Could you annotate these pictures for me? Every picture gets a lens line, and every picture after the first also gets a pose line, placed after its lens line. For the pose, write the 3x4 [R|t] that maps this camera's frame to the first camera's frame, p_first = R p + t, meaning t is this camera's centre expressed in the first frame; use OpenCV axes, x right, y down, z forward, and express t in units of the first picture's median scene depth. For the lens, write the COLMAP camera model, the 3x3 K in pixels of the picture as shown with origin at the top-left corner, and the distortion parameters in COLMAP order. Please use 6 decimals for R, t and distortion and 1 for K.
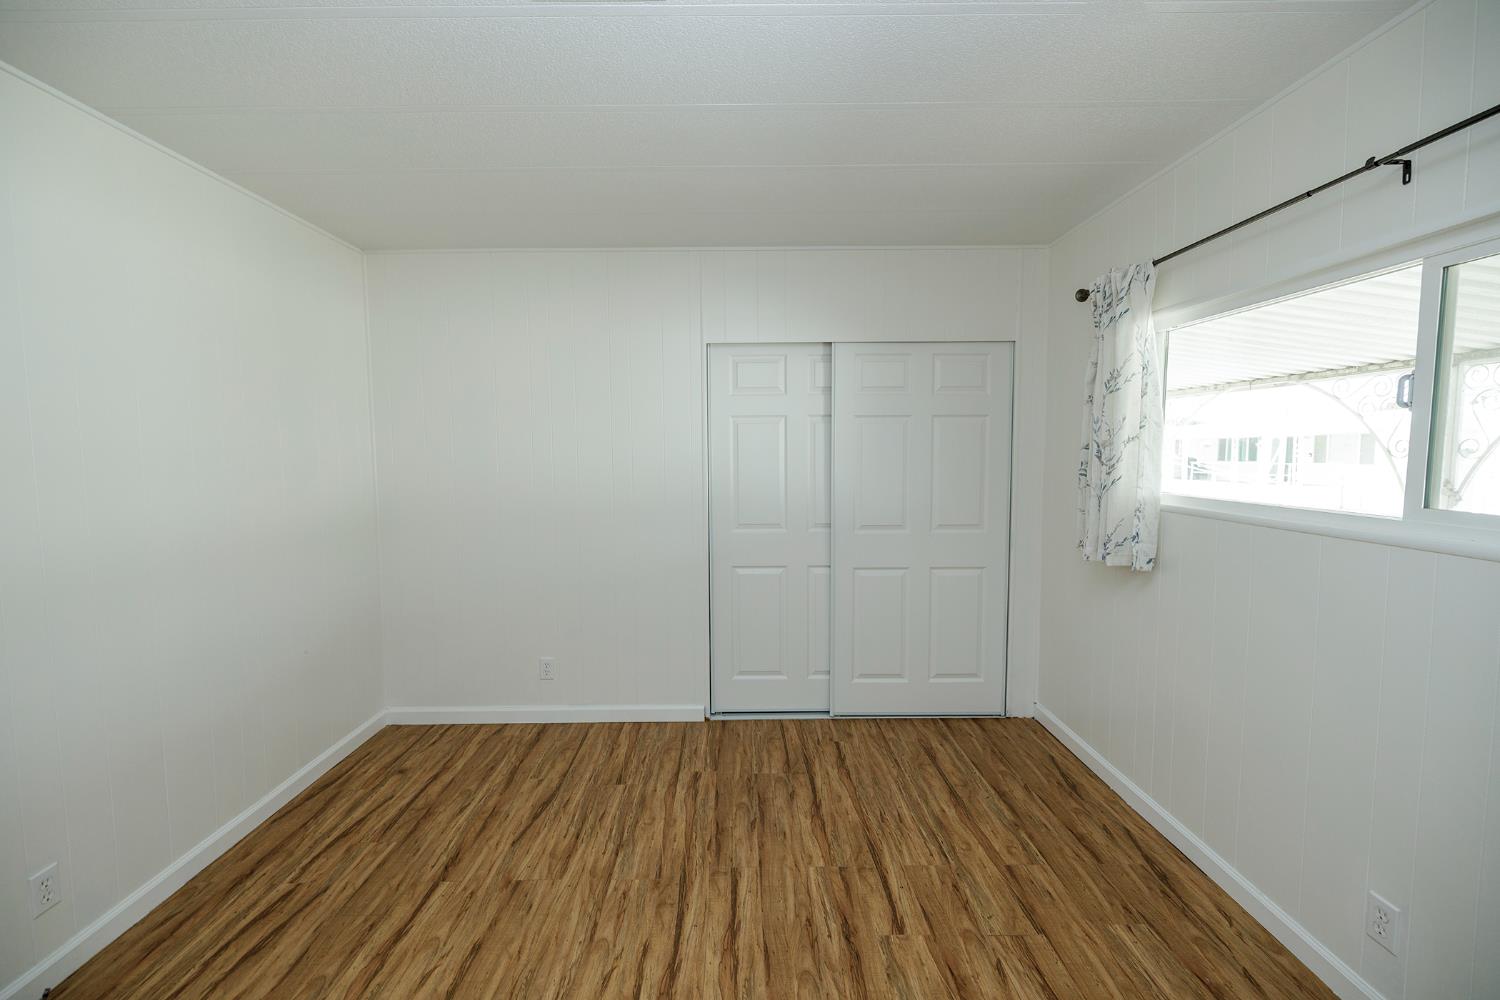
lens RADIAL K [[627.1, 0, 738.8], [0, 627.1, 494.5], [0, 0, 1]] dist [0.002124, -0.000345]
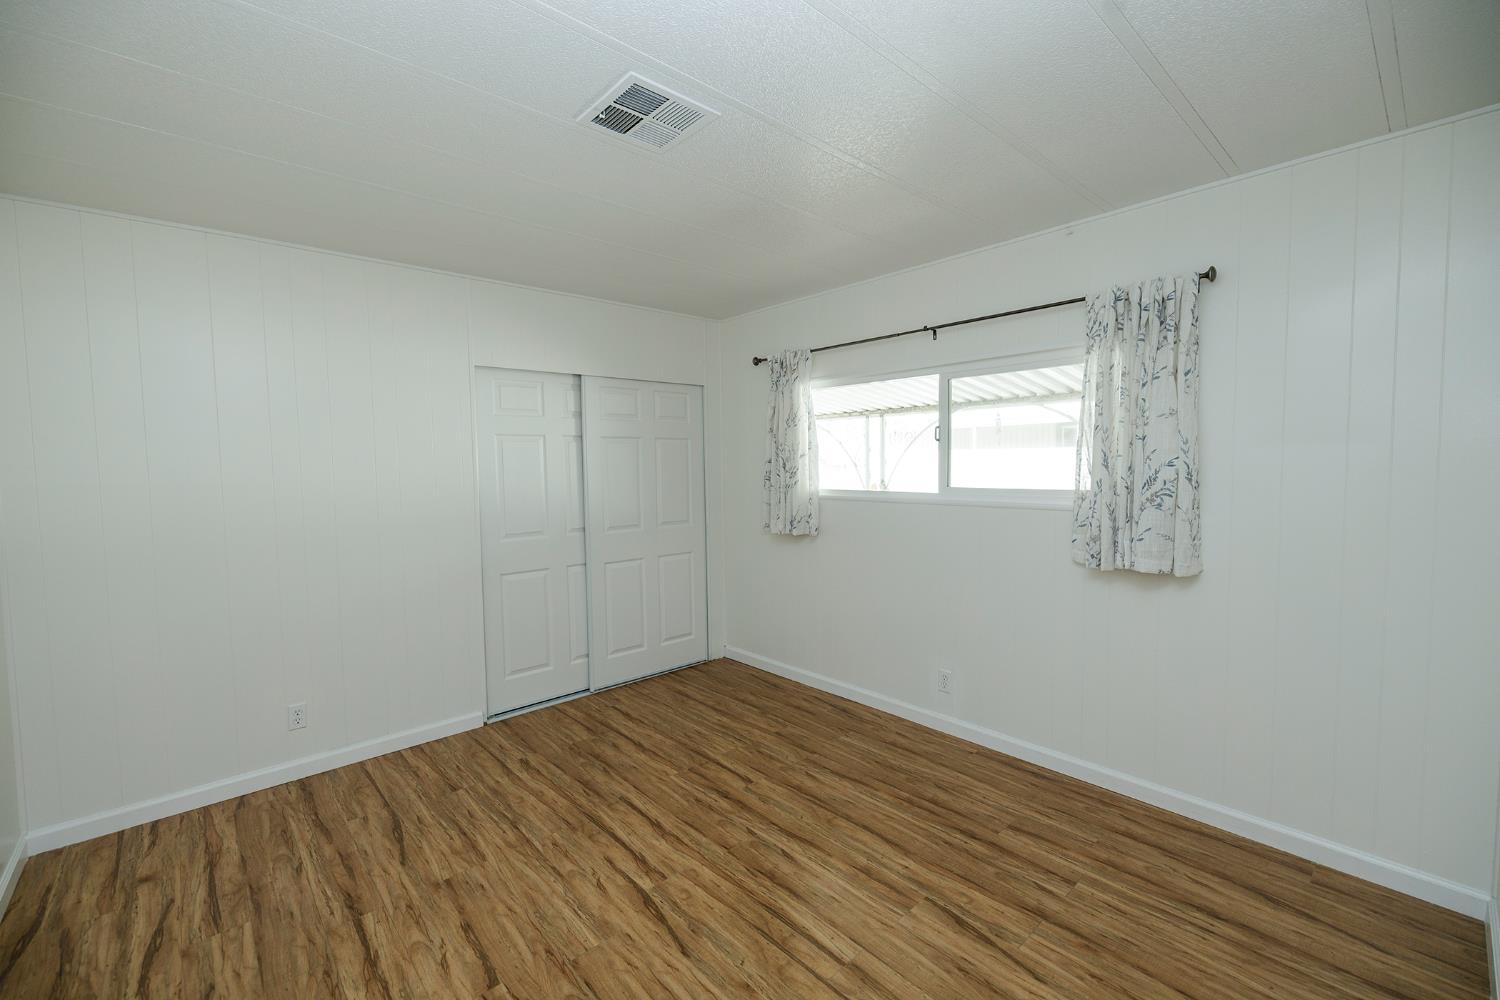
lens RADIAL K [[625.5, 0, 742.0], [0, 625.5, 493.3], [0, 0, 1]] dist [-0.000114, -0.000169]
pose [[0.751054, -0.038188, 0.659135, -0.530256], [0.058162, 0.998271, -0.008436, 0.012058], [-0.657673, 0.044673, 0.751977, -0.106729]]
